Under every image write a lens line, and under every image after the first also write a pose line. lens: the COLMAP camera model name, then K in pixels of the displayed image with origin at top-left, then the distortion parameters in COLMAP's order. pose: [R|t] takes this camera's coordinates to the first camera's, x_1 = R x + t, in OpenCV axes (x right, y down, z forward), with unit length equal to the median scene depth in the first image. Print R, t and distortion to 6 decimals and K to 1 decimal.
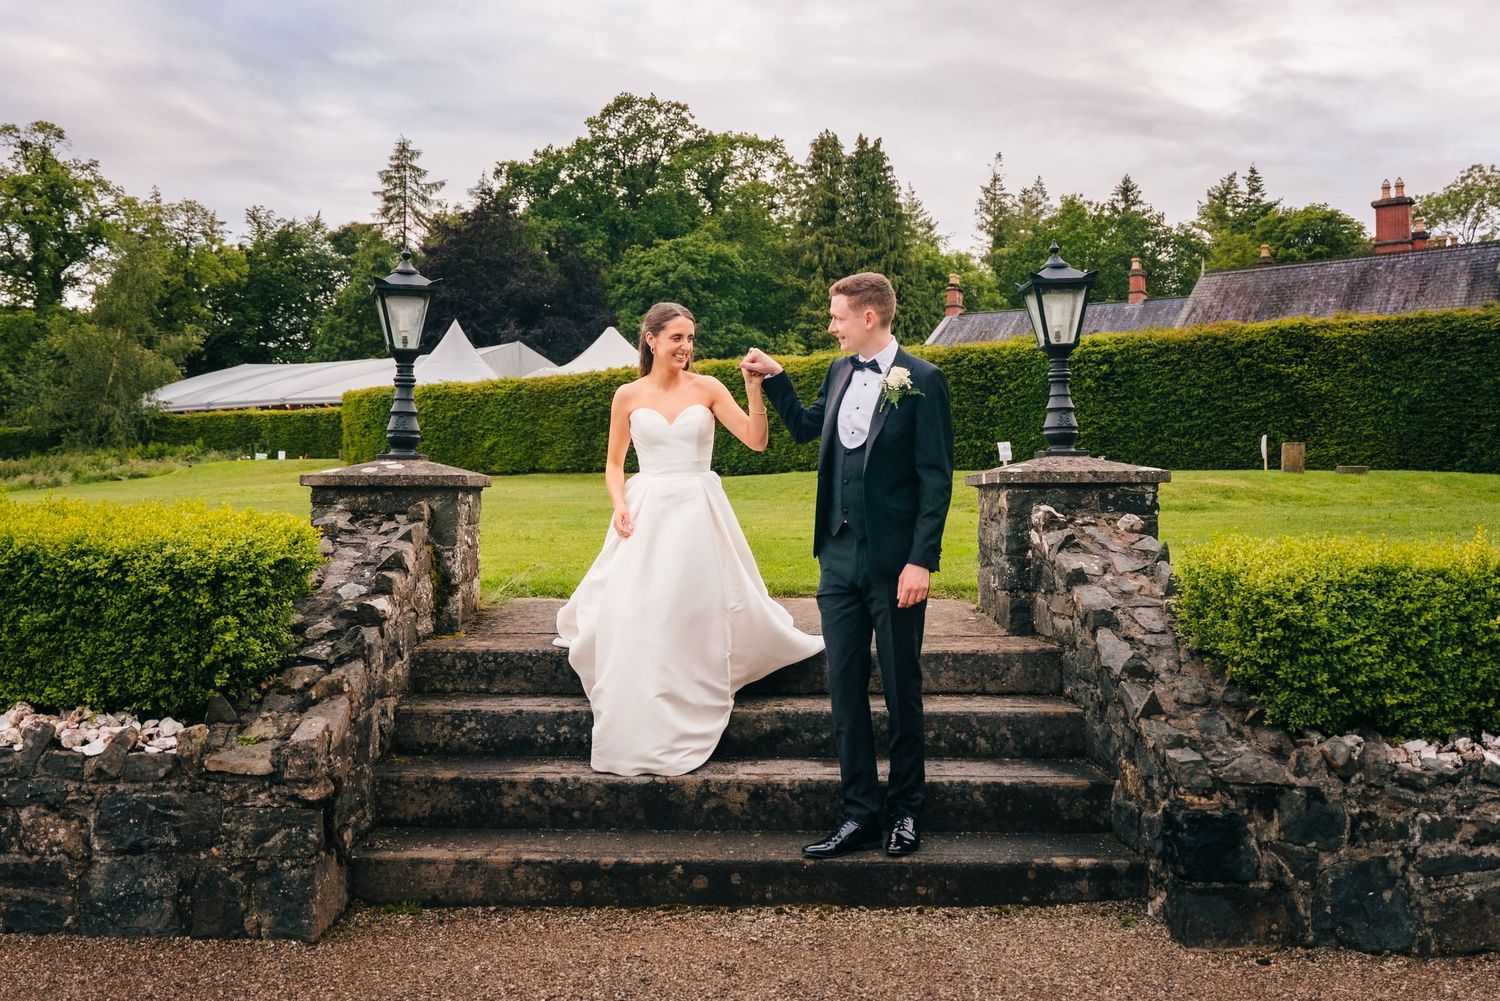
lens RADIAL K [[1147.7, 0, 683.7], [0, 1147.7, 457.9], [0, 0, 1]] dist [0.006270, 0.010094]
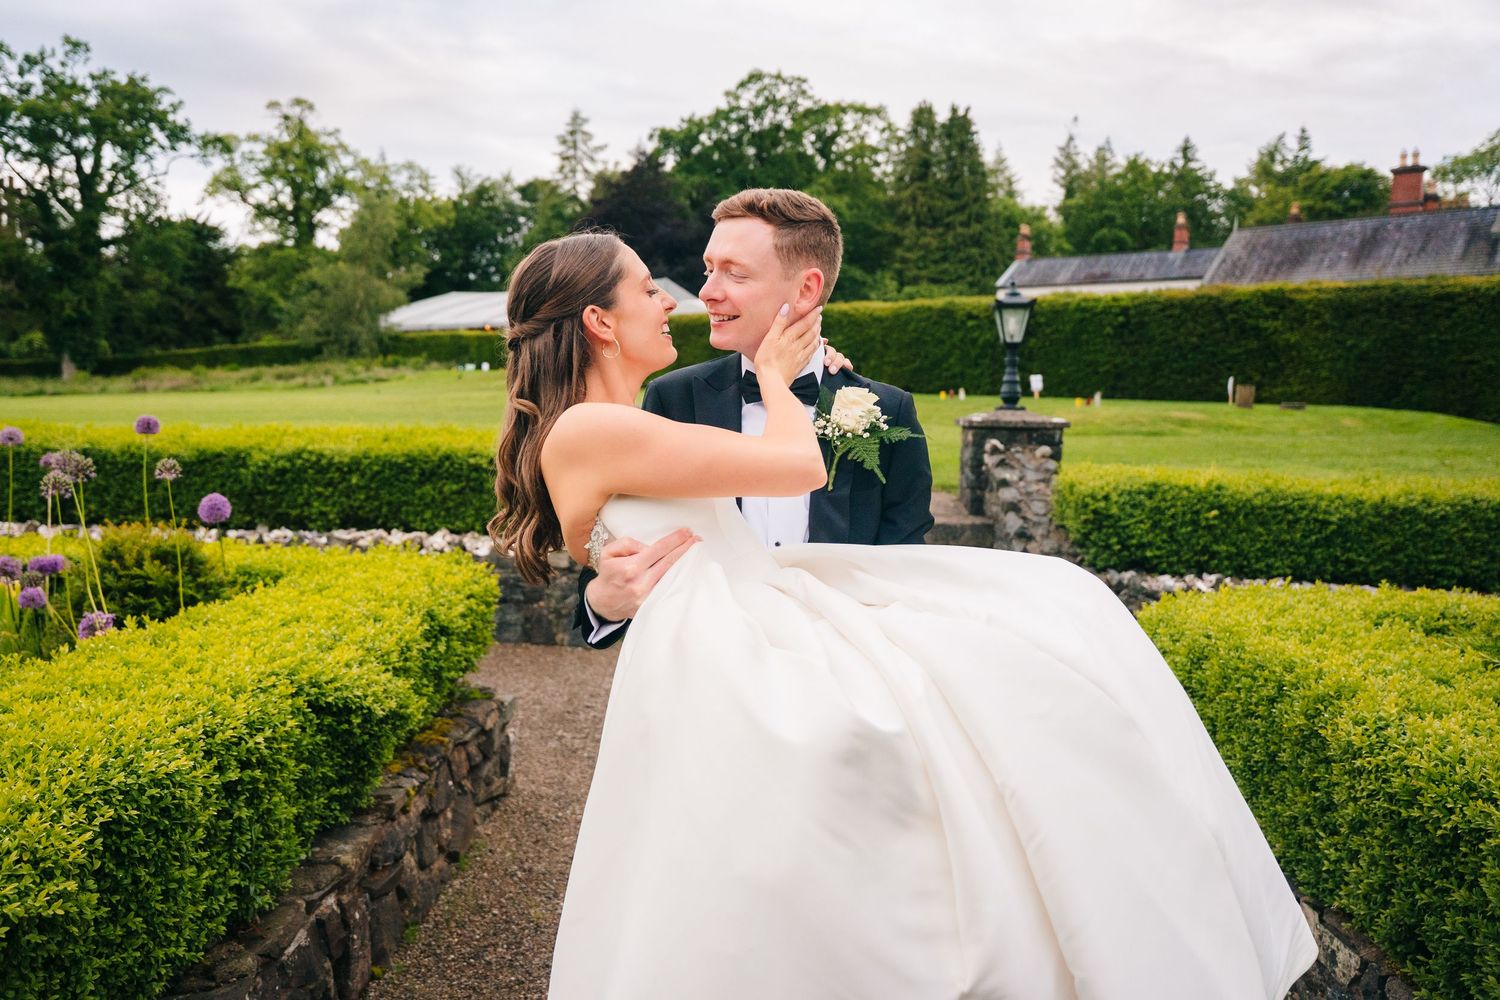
lens RADIAL K [[999.4, 0, 747.0], [0, 999.4, 495.0], [0, 0, 1]] dist [-0.008788, -0.021543]
pose [[0.998282, 0.033078, -0.048369, 0.005627], [-0.026380, 0.990754, 0.133083, -0.015140], [0.052324, -0.131578, 0.989924, -0.114299]]
